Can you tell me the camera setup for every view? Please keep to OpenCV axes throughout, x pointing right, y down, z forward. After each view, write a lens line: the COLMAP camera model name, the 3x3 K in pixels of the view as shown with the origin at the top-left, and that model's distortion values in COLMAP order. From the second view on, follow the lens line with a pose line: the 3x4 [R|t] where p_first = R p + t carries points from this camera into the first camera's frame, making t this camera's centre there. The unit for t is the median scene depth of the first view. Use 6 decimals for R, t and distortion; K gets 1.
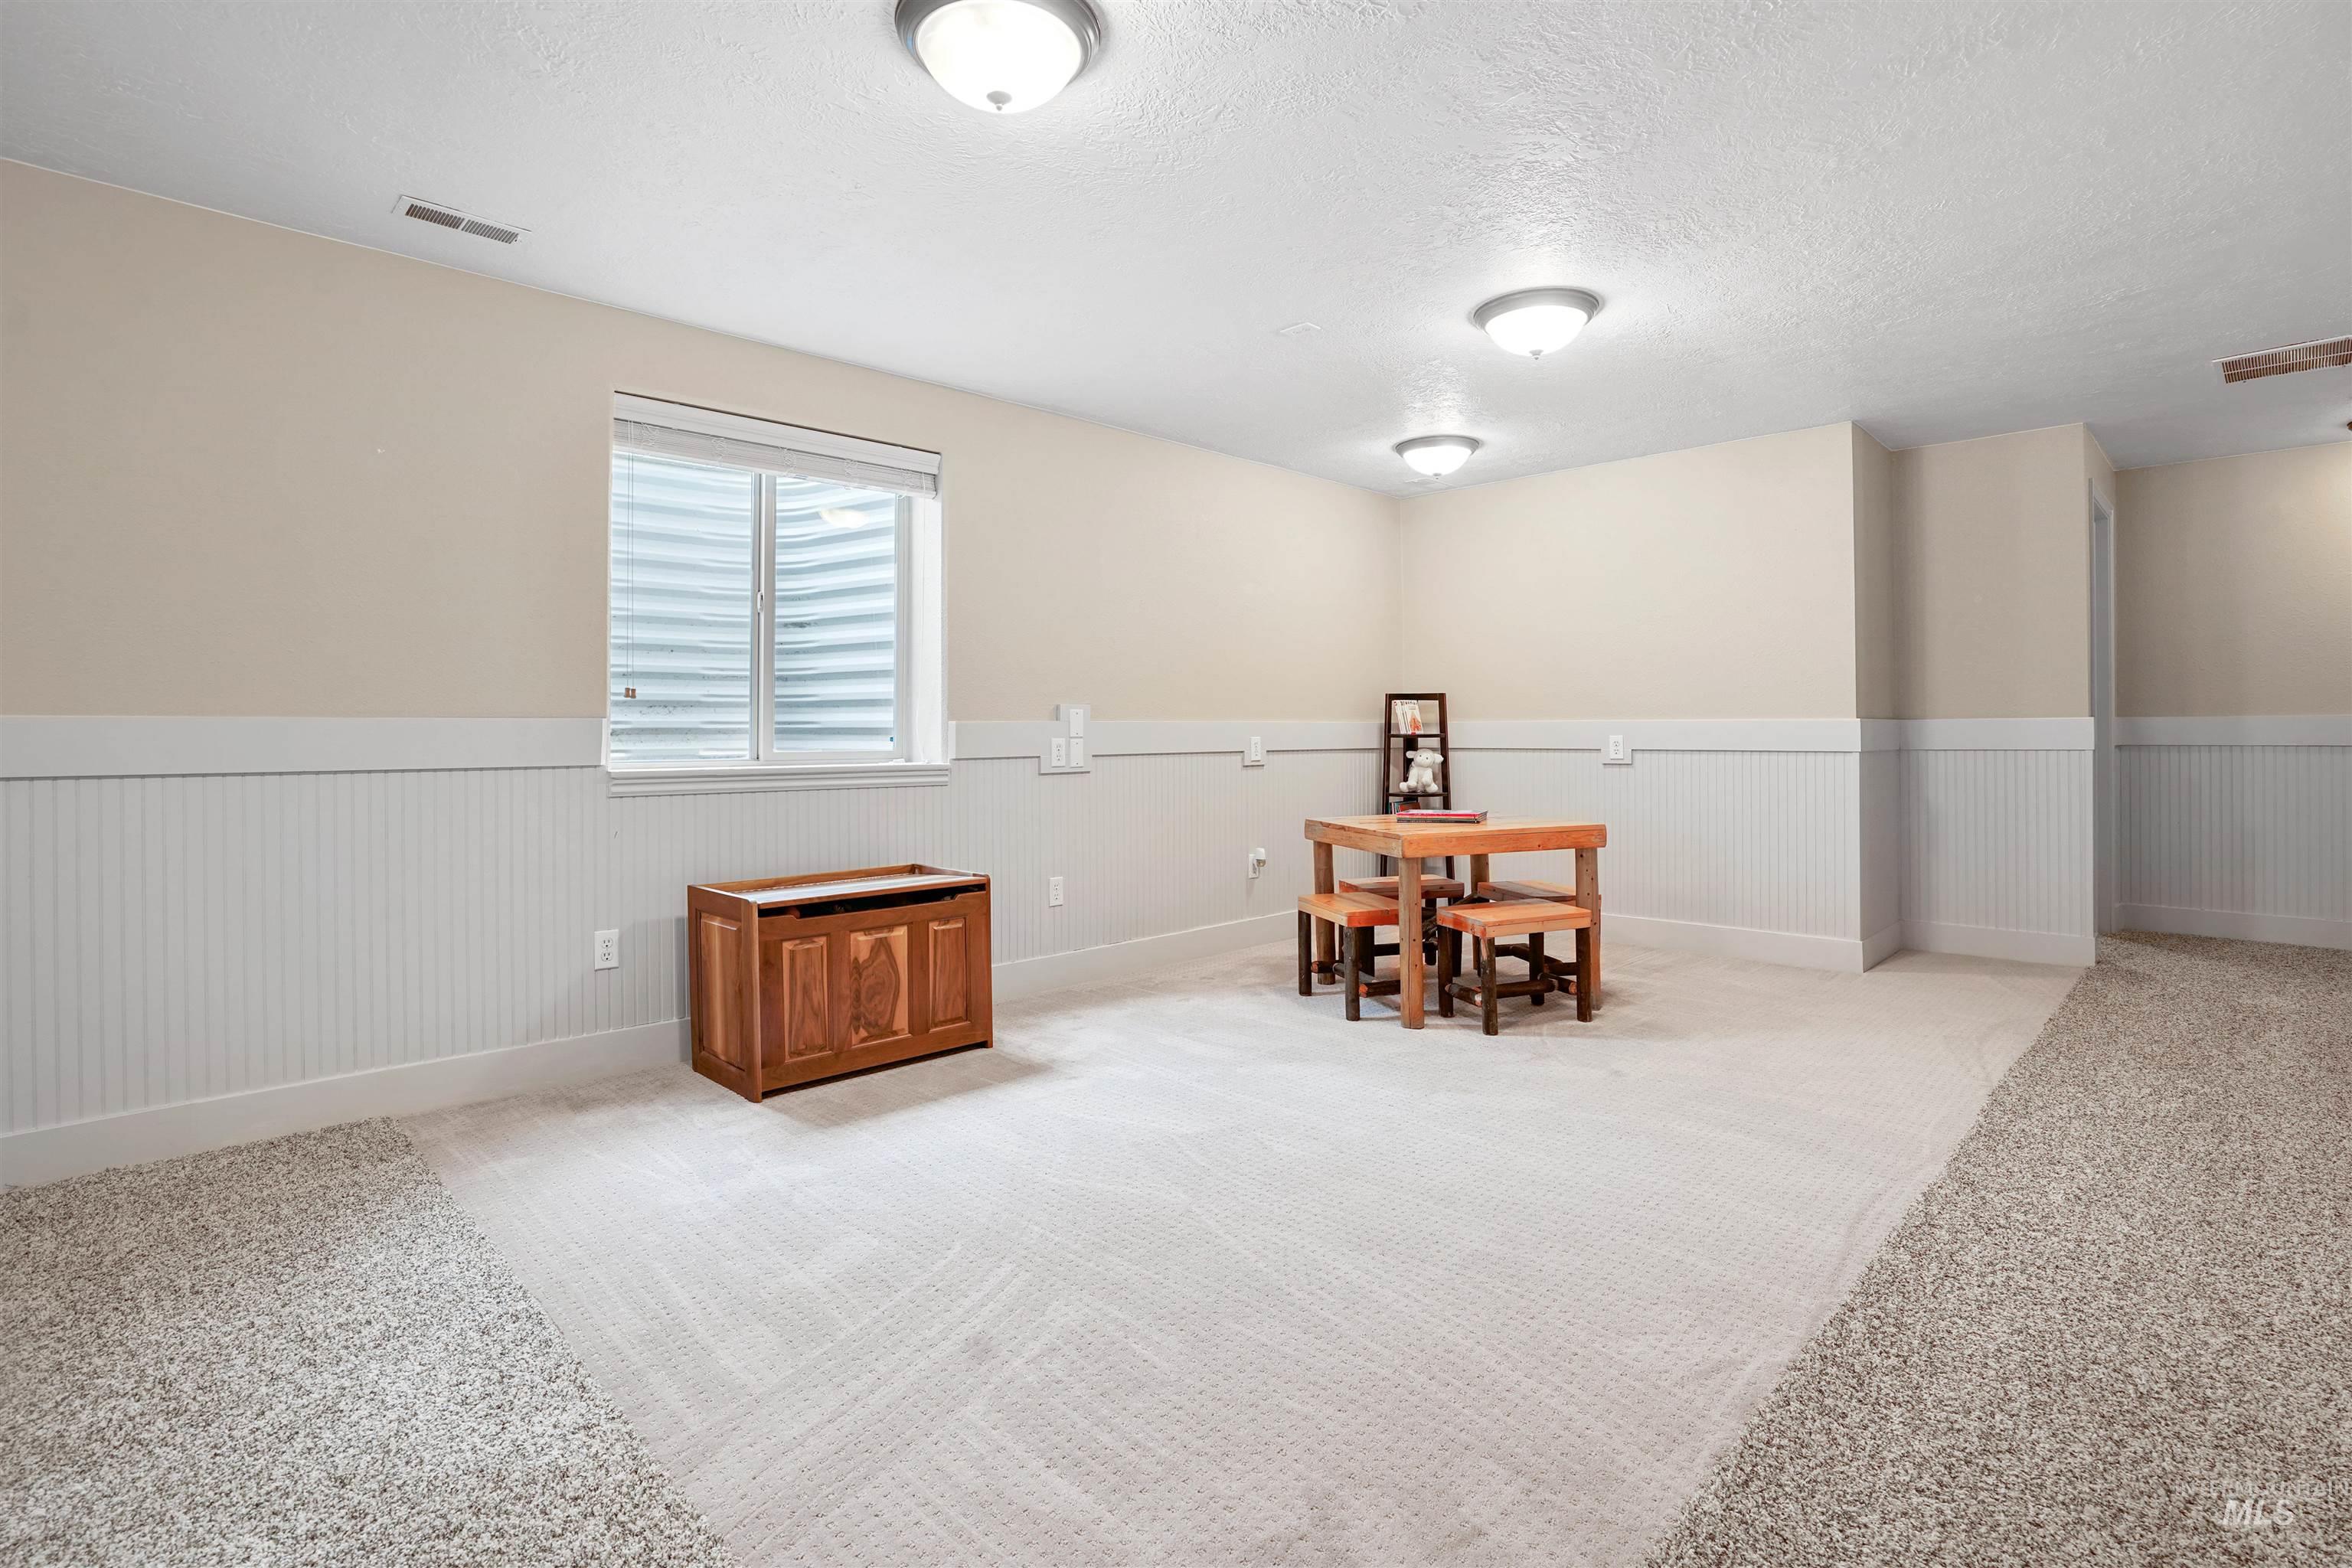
lens RADIAL K [[1126.7, 0, 1176.1], [0, 1126.7, 755.3], [0, 0, 1]] dist [-0.000810, 0.013581]
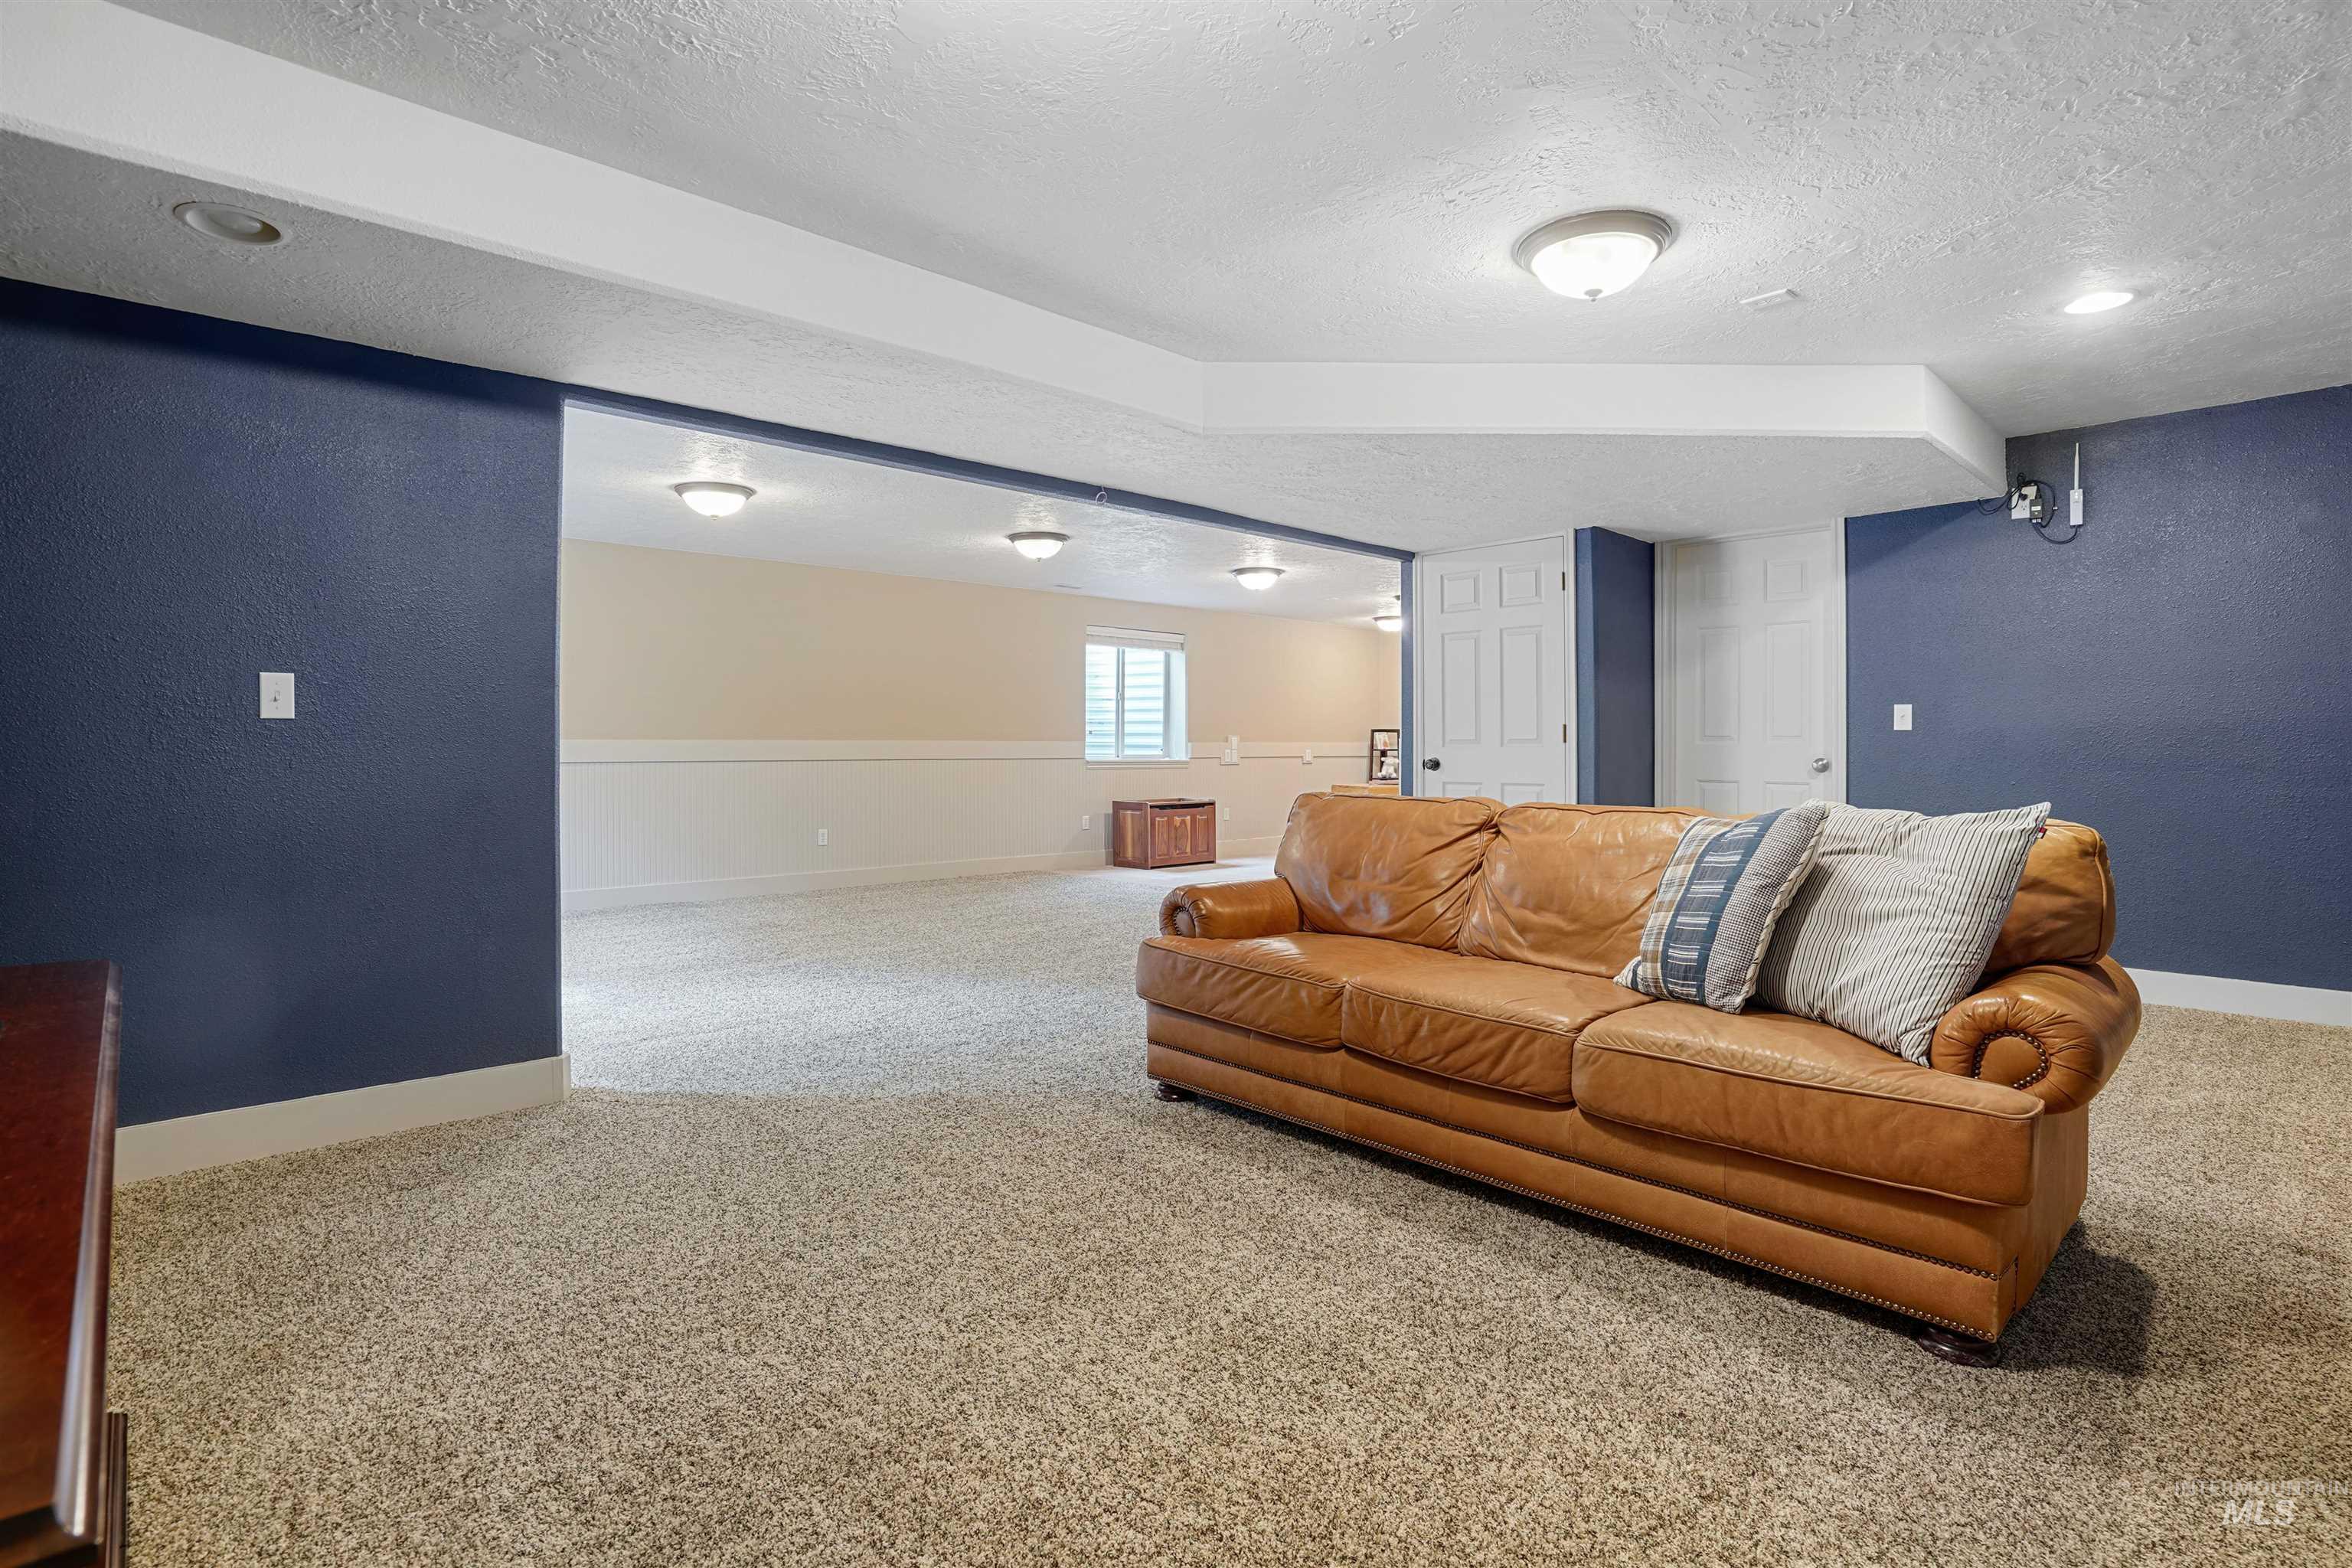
lens RADIAL K [[1126.7, 0, 1176.1], [0, 1126.7, 755.3], [0, 0, 1]] dist [-0.000810, 0.013581]
pose [[0.999681, 0.004573, -0.024828, -0.161443], [-0.004927, 0.999887, -0.014231, 0.032168], [0.024760, 0.014349, 0.999590, -1.447736]]
